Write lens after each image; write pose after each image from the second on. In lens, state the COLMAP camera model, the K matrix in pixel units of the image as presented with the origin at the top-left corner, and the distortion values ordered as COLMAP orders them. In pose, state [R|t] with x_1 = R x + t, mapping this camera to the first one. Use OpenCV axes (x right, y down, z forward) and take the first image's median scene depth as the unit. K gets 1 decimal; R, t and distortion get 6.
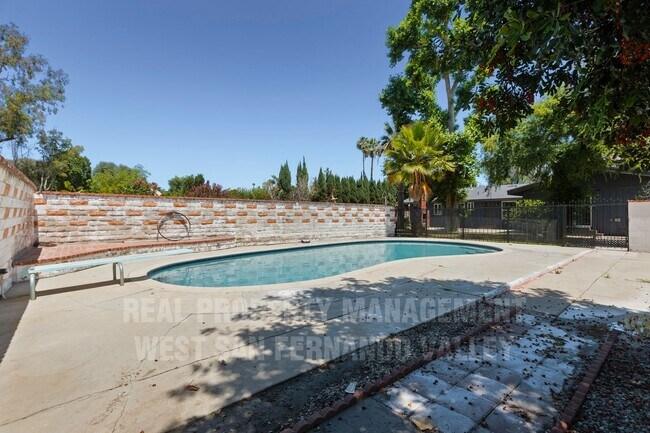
lens RADIAL K [[298.3, 0, 325.0], [0, 298.3, 216.5], [0, 0, 1]] dist [0.000658, 0.000183]
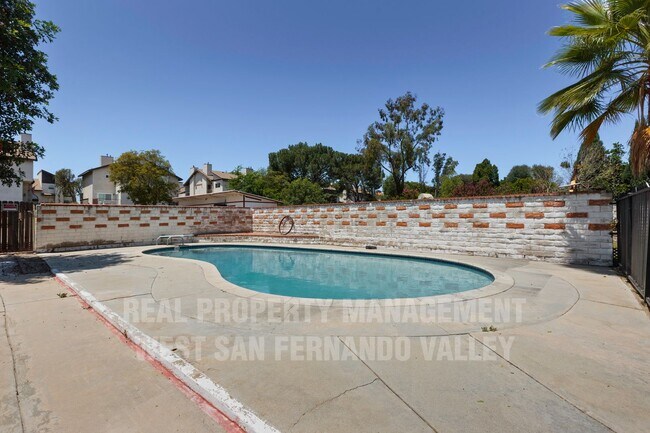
lens RADIAL K [[298.3, 0, 325.0], [0, 298.3, 216.5], [0, 0, 1]] dist [0.000658, 0.000183]
pose [[0.135161, -0.008202, -0.990790, 0.776761], [0.003197, 0.999964, -0.007842, 0.000298], [0.990818, -0.002108, 0.135183, 0.745614]]
